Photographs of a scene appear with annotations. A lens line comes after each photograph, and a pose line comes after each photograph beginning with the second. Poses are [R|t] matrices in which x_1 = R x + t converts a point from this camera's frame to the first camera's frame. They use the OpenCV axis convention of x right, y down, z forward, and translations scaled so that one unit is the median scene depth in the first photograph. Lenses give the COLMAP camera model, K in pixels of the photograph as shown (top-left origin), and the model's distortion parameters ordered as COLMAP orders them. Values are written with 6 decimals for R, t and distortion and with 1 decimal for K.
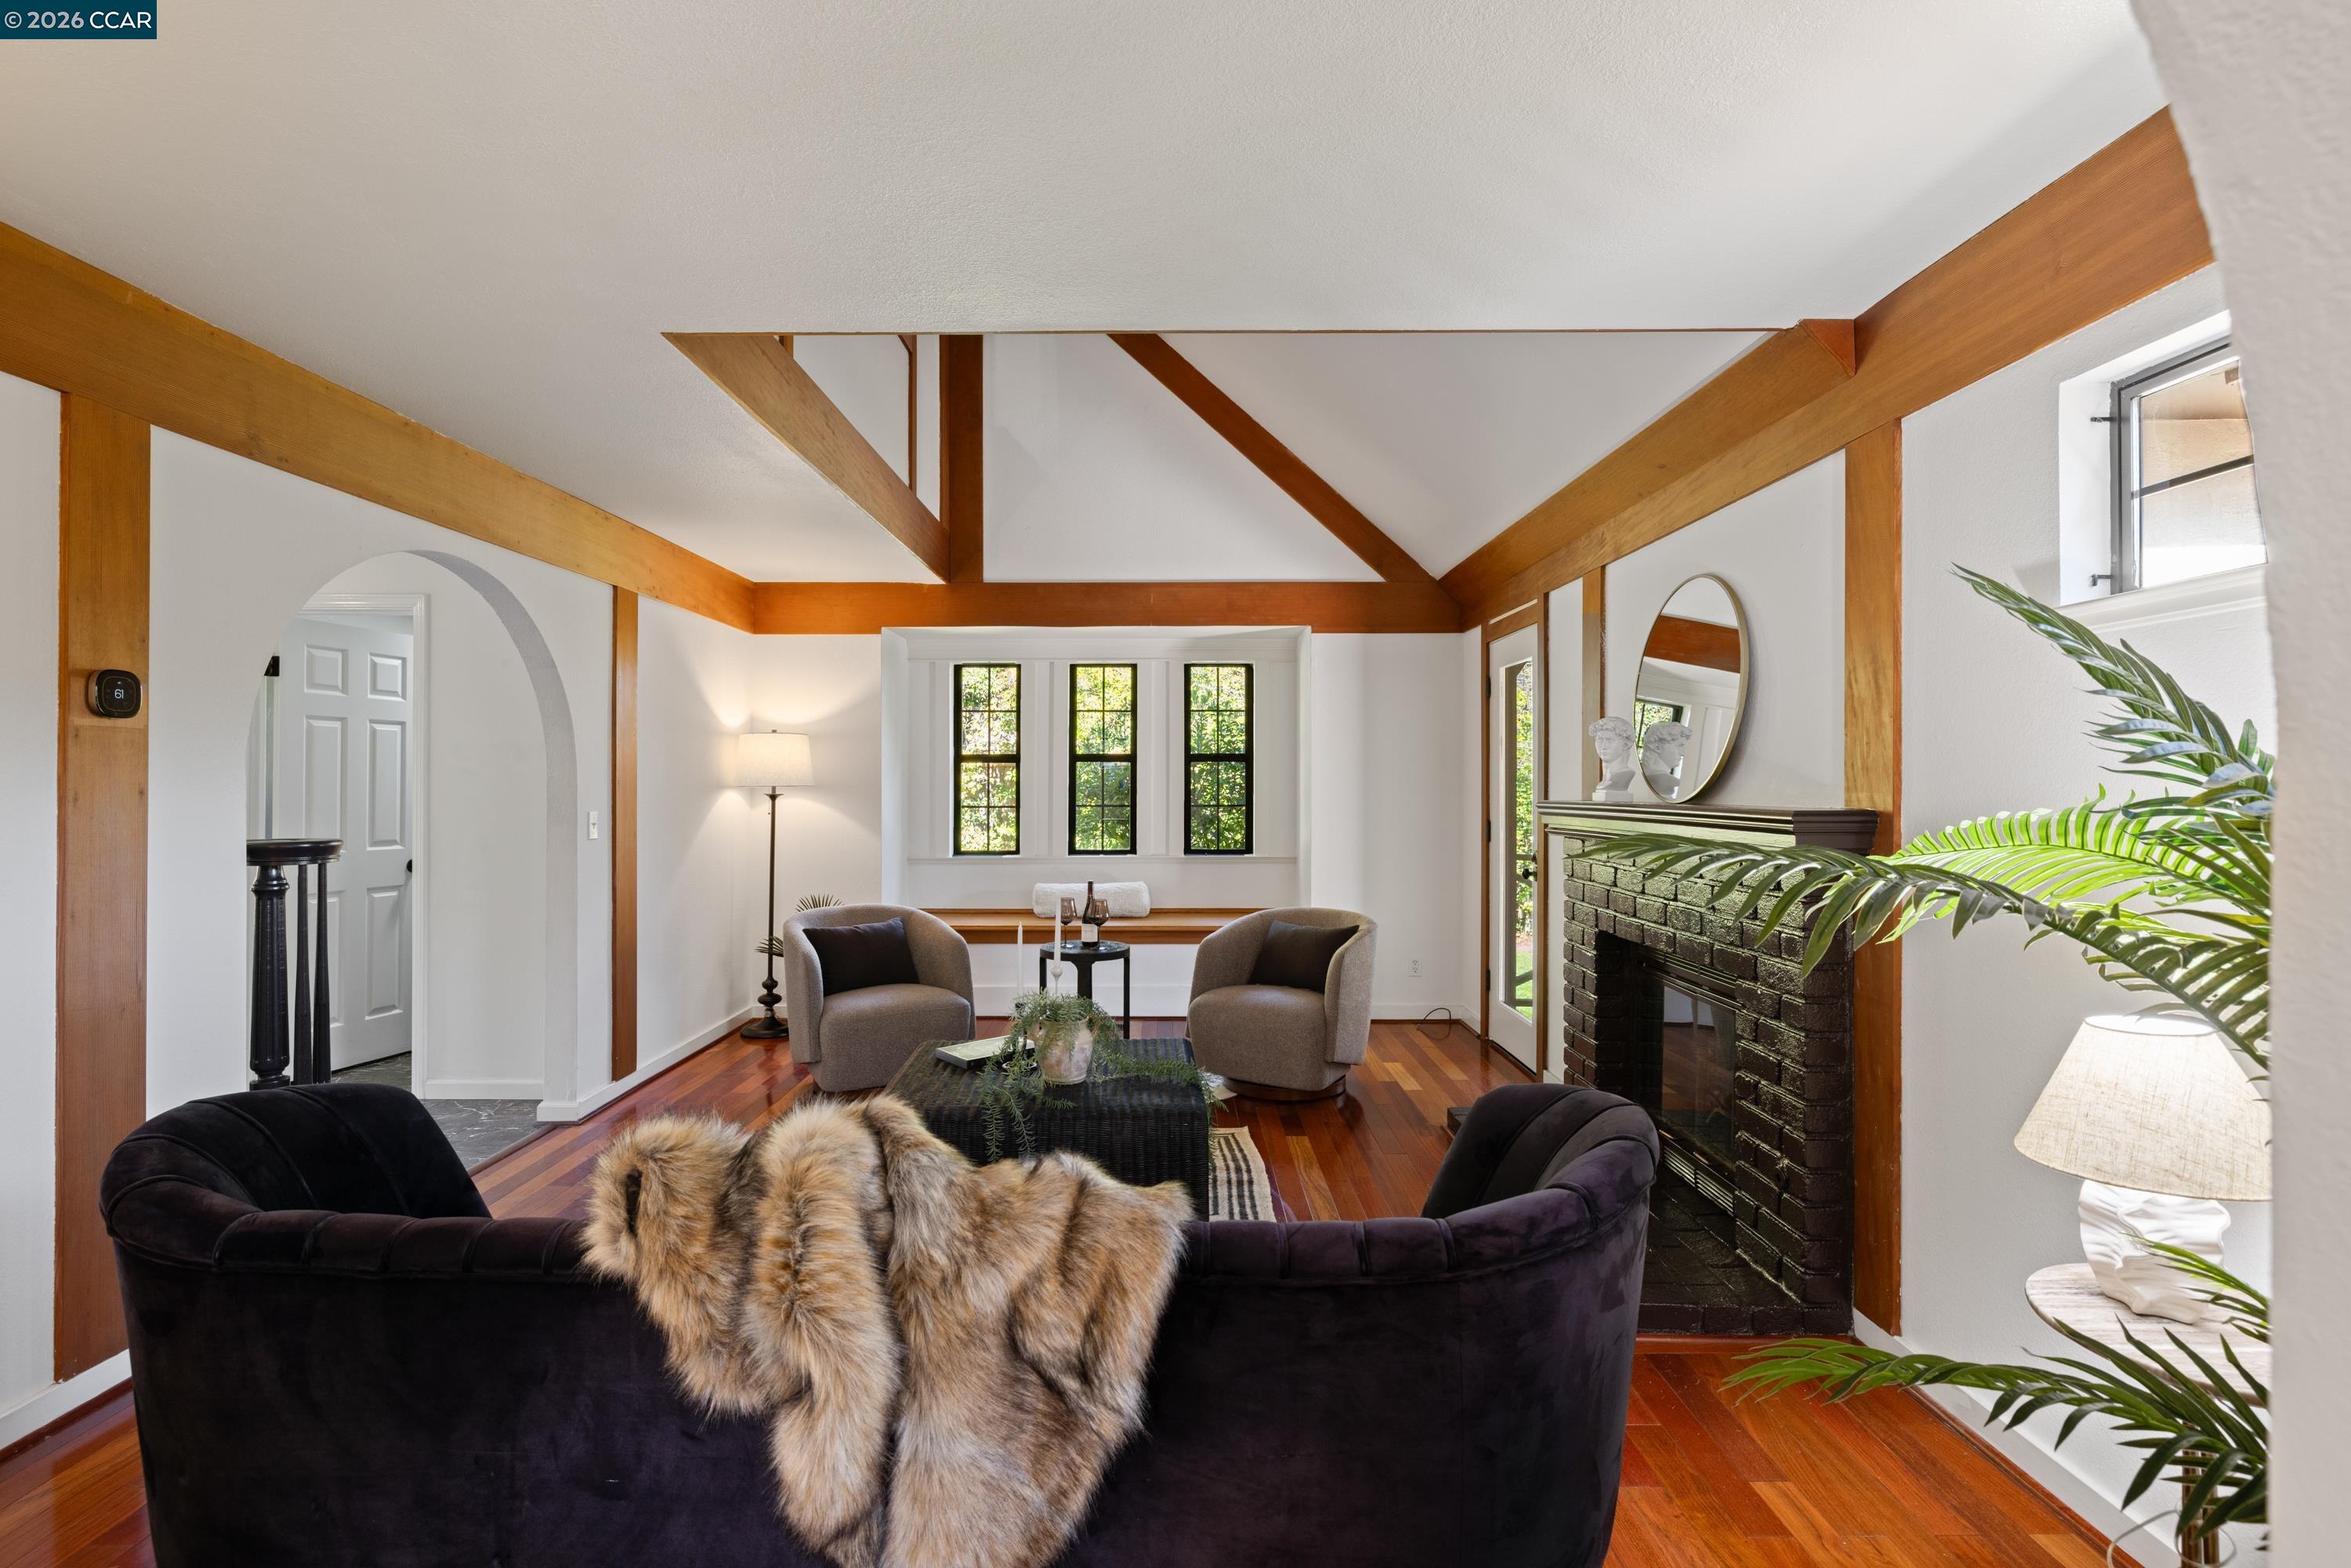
lens RADIAL K [[1097.5, 0, 1164.5], [0, 1097.5, 783.8], [0, 0, 1]] dist [-0.003782, 0.000646]
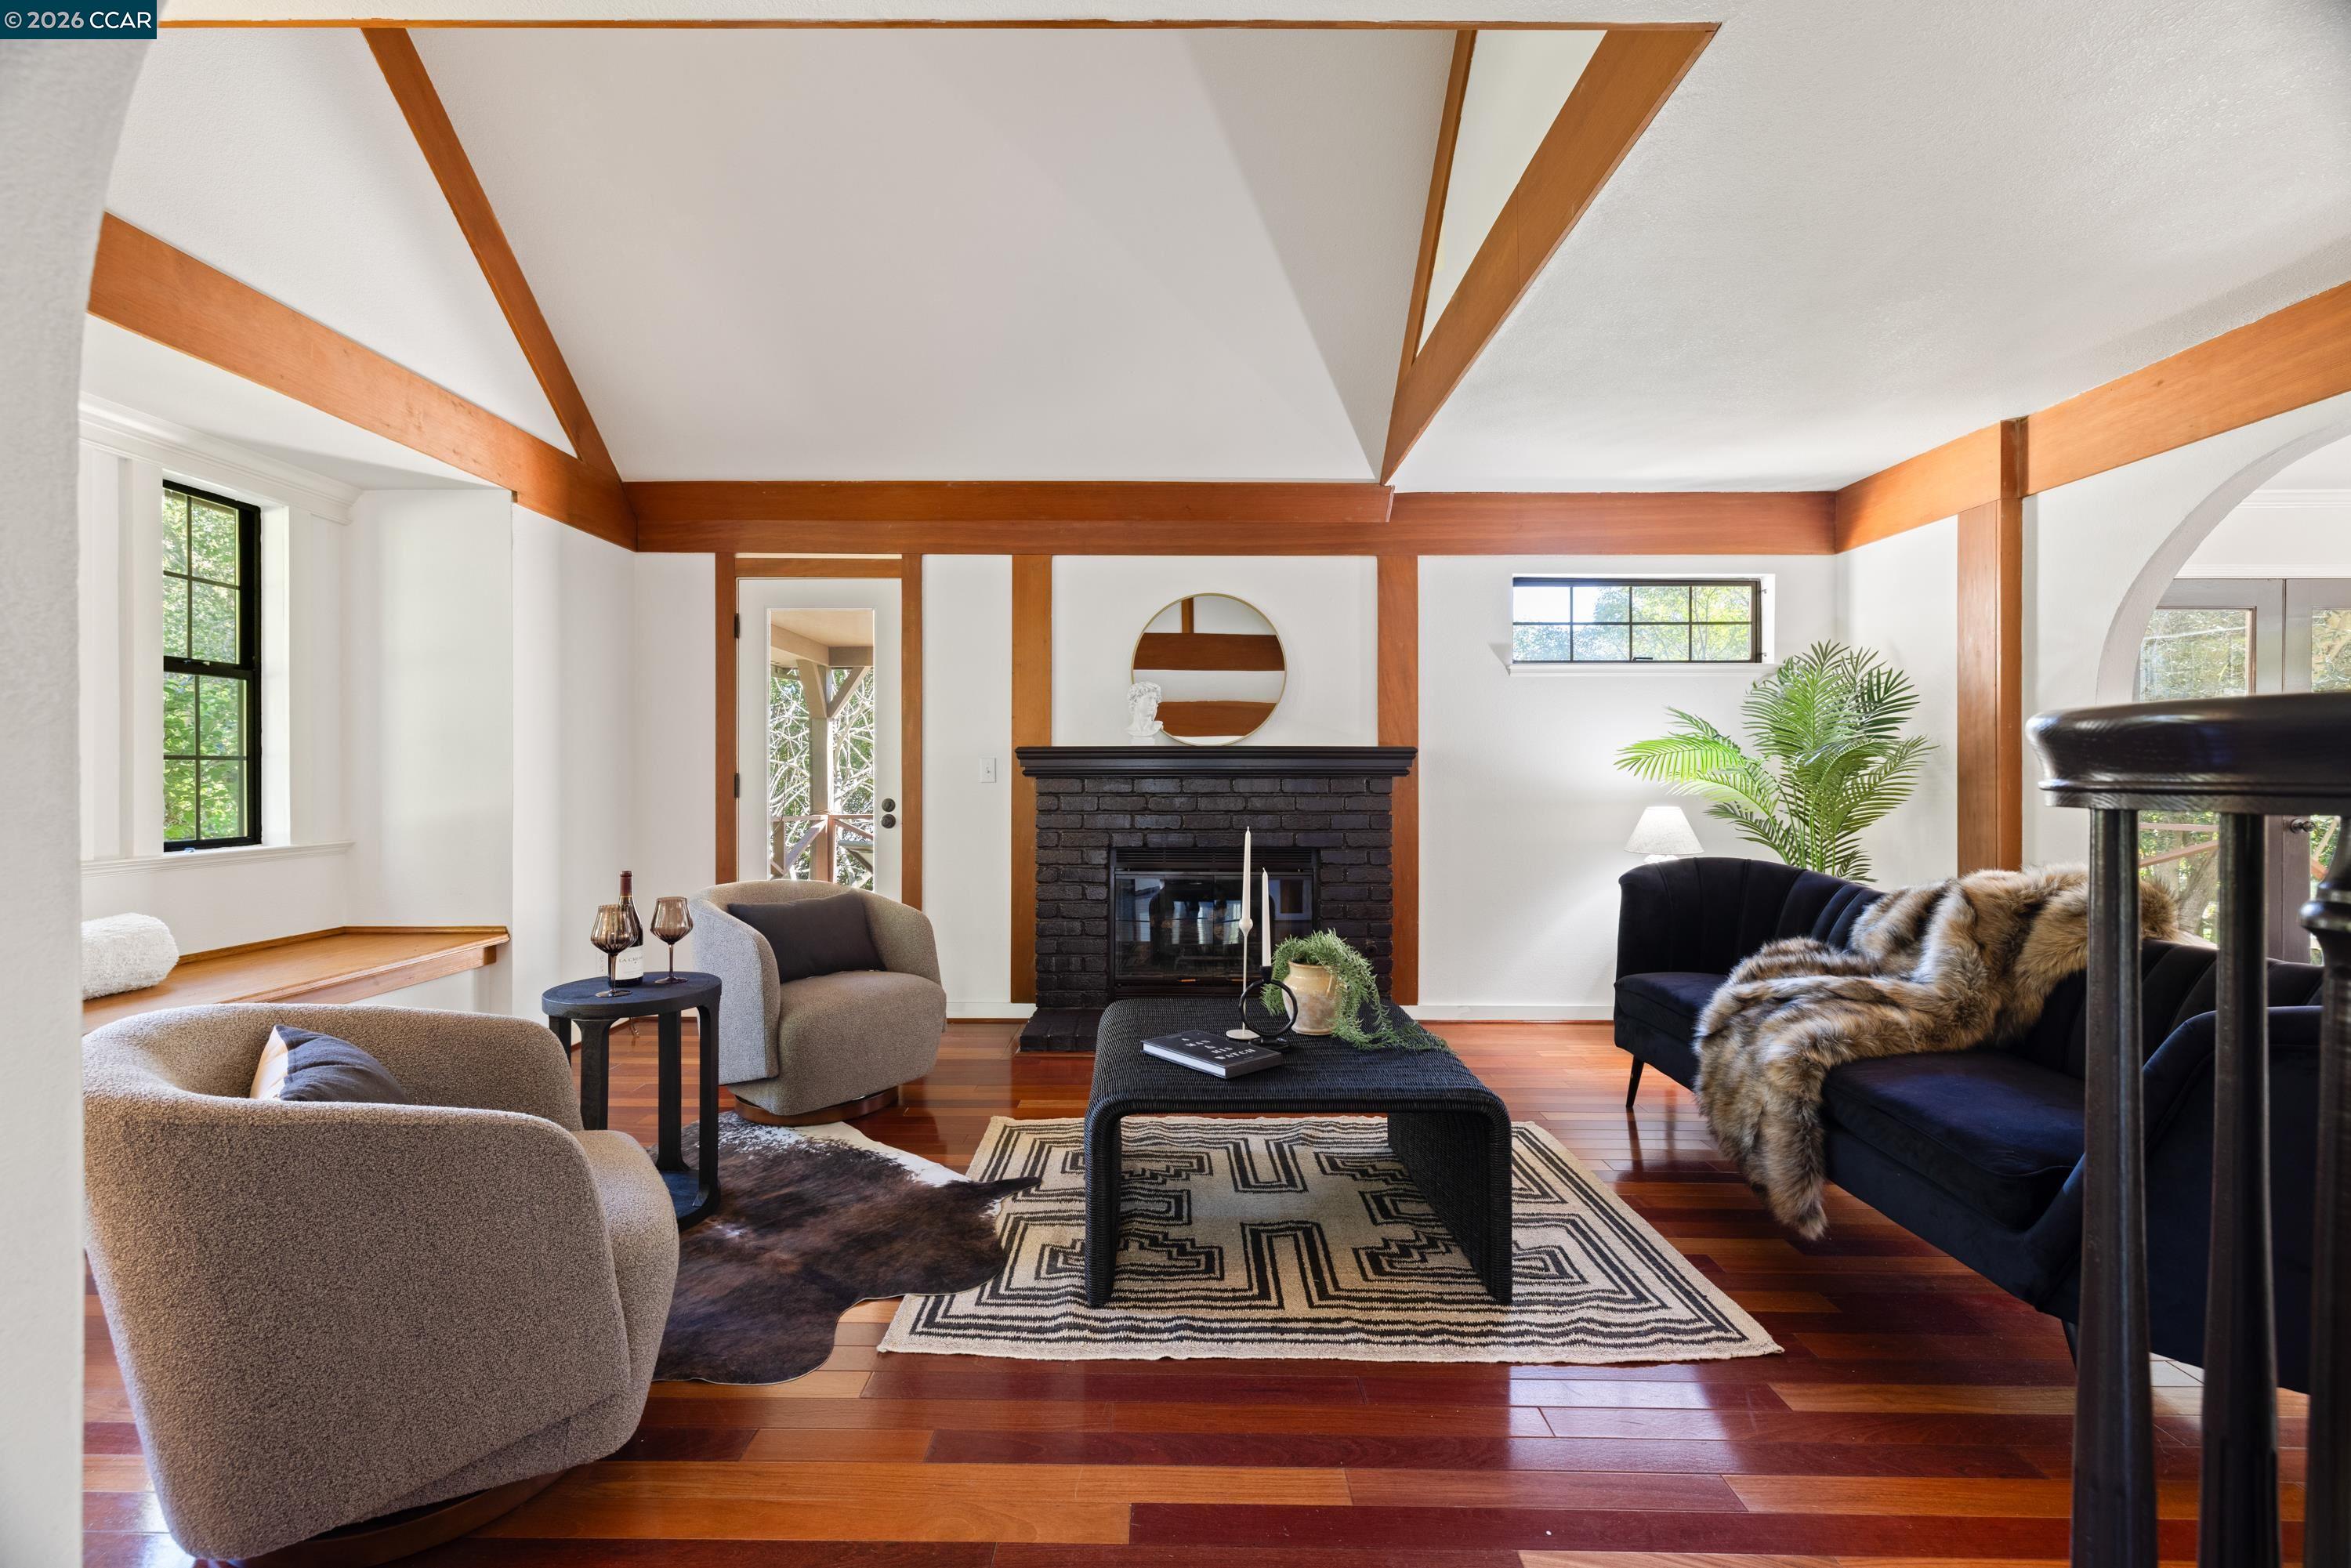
lens RADIAL K [[997.1, 0, 1173.1], [0, 997.1, 779.8], [0, 0, 1]] dist [0.002458, 0.000680]
pose [[0.002056, -0.003807, 0.999991, -0.489291], [-0.000554, 0.999993, 0.003808, 0.032204], [-0.999998, -0.000561, 0.002054, 0.596825]]
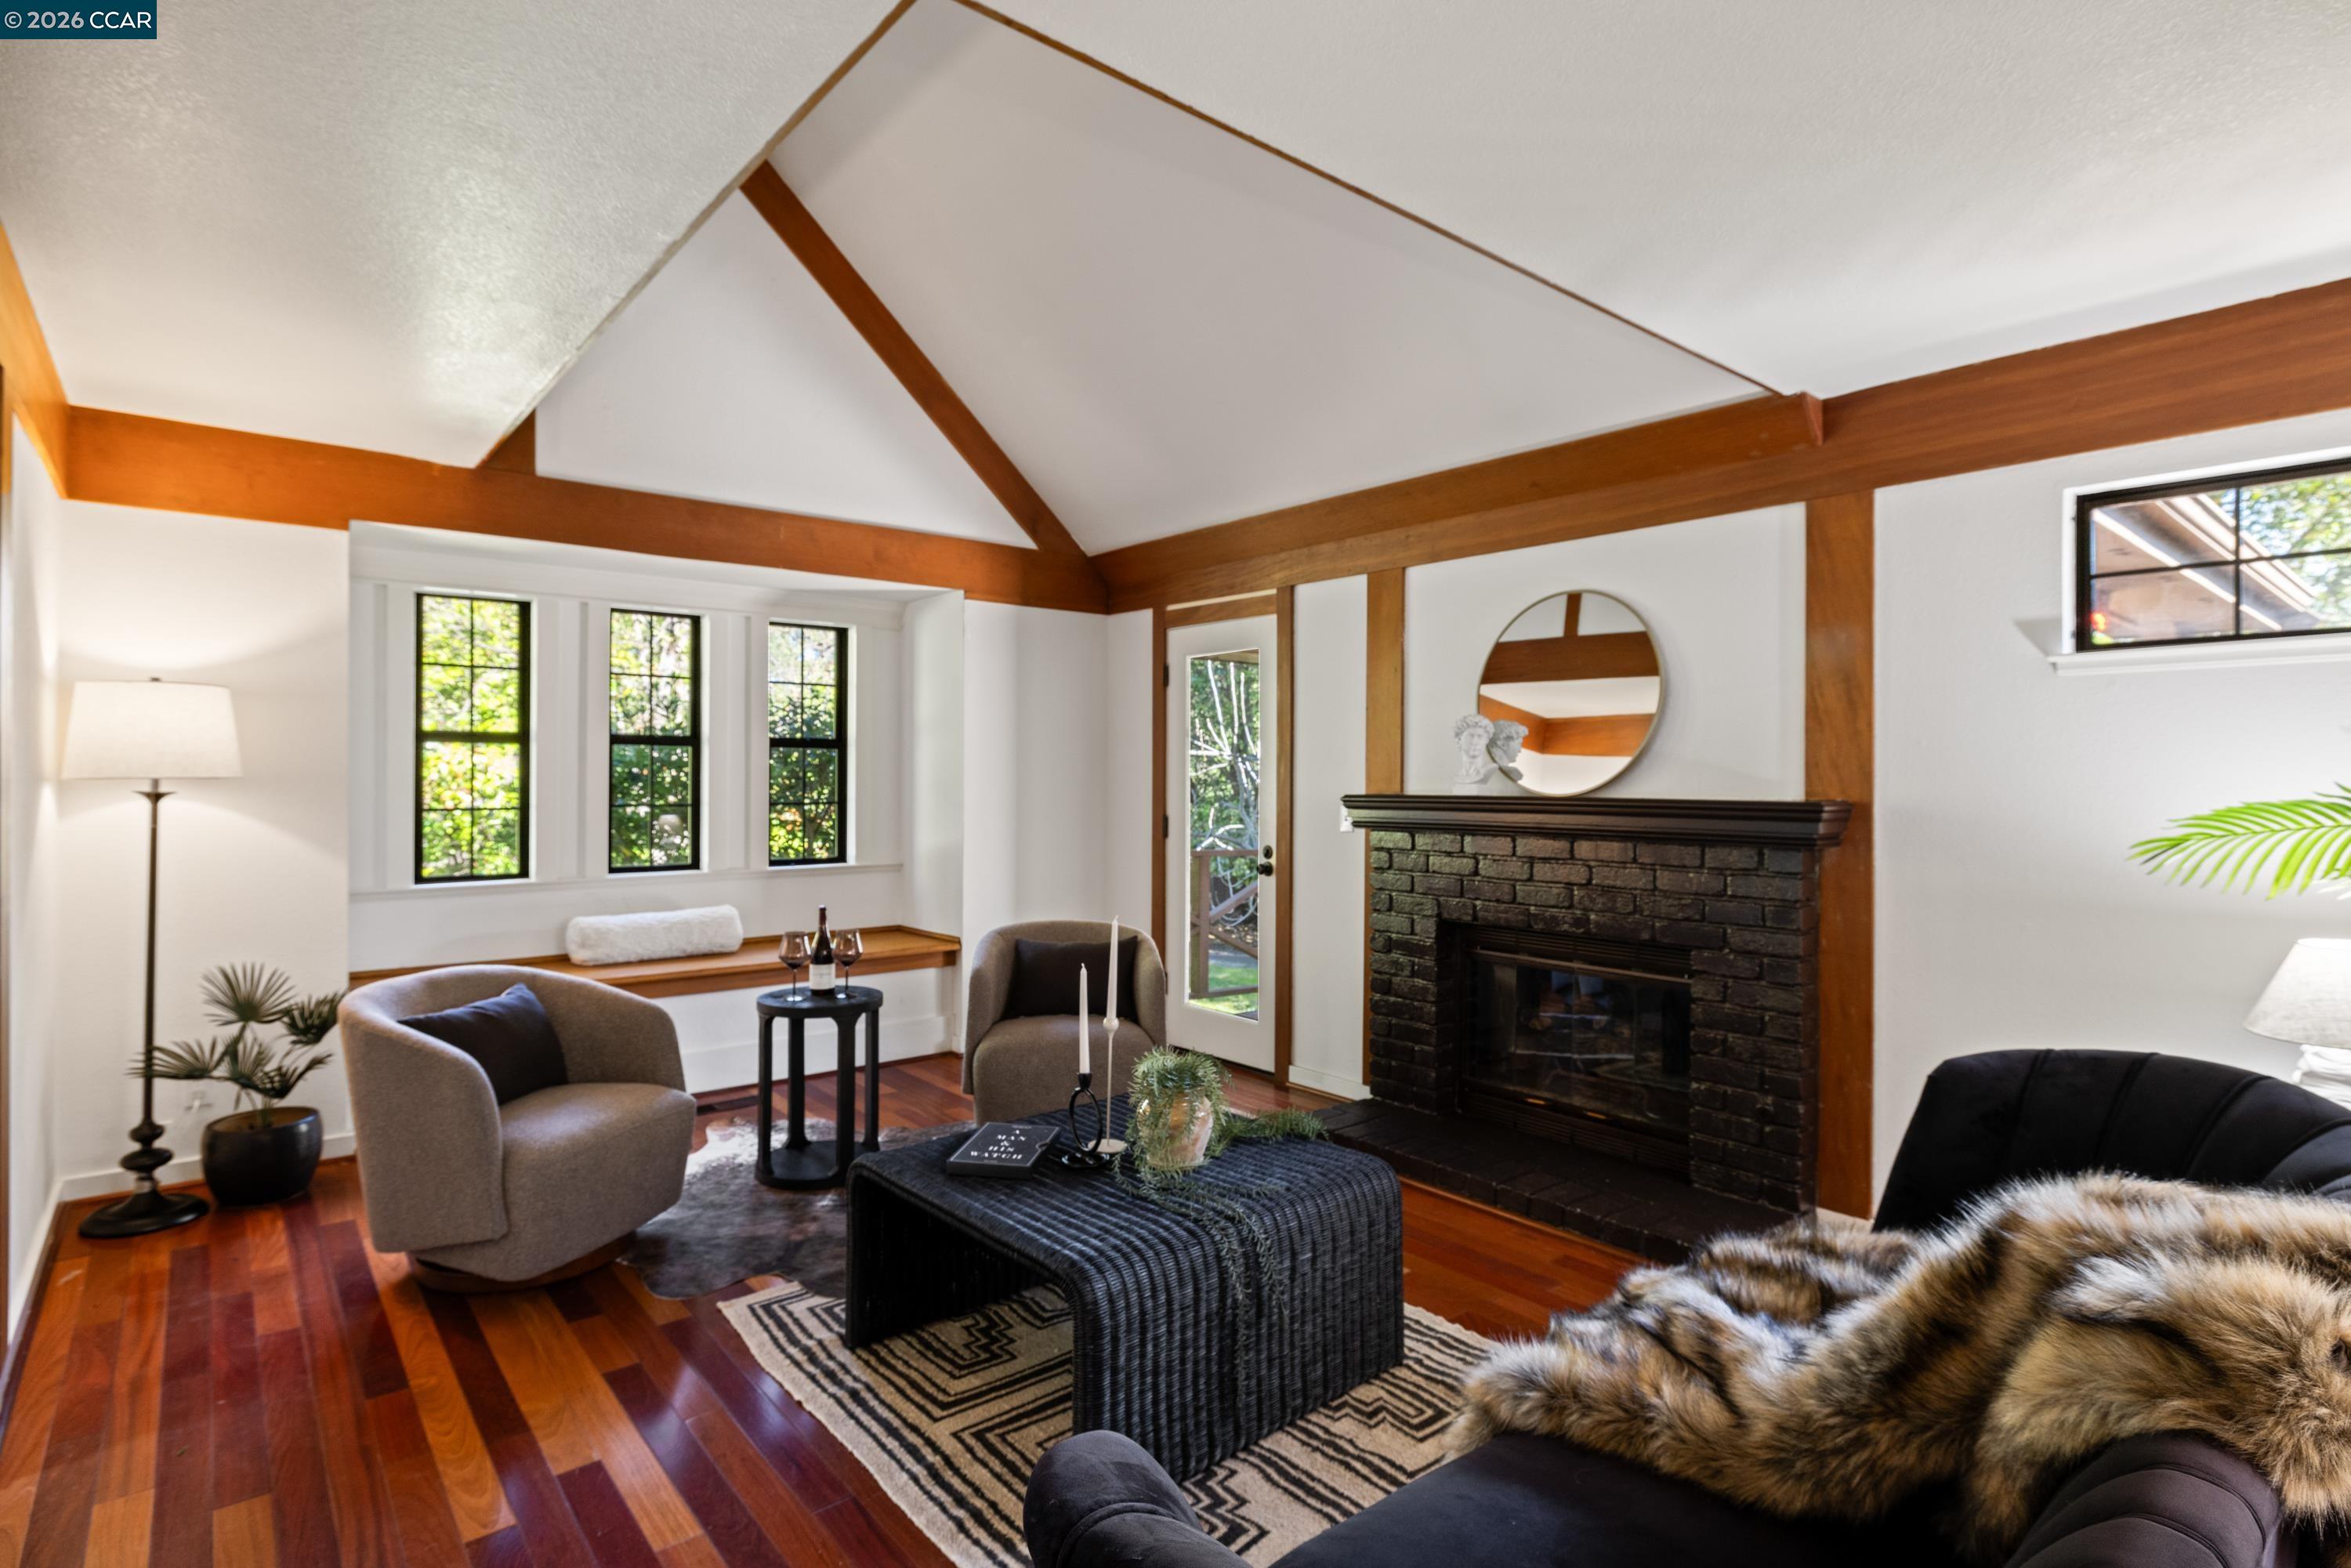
lens RADIAL K [[1174.5, 0, 1170.4], [0, 1174.5, 779.8], [0, 0, 1]] dist [-0.004363, -0.000602]
pose [[0.765203, 0.001037, 0.643789, -0.334221], [-0.003305, 0.999992, 0.002317, 0.000101], [-0.643781, -0.003900, 0.765200, 0.202625]]
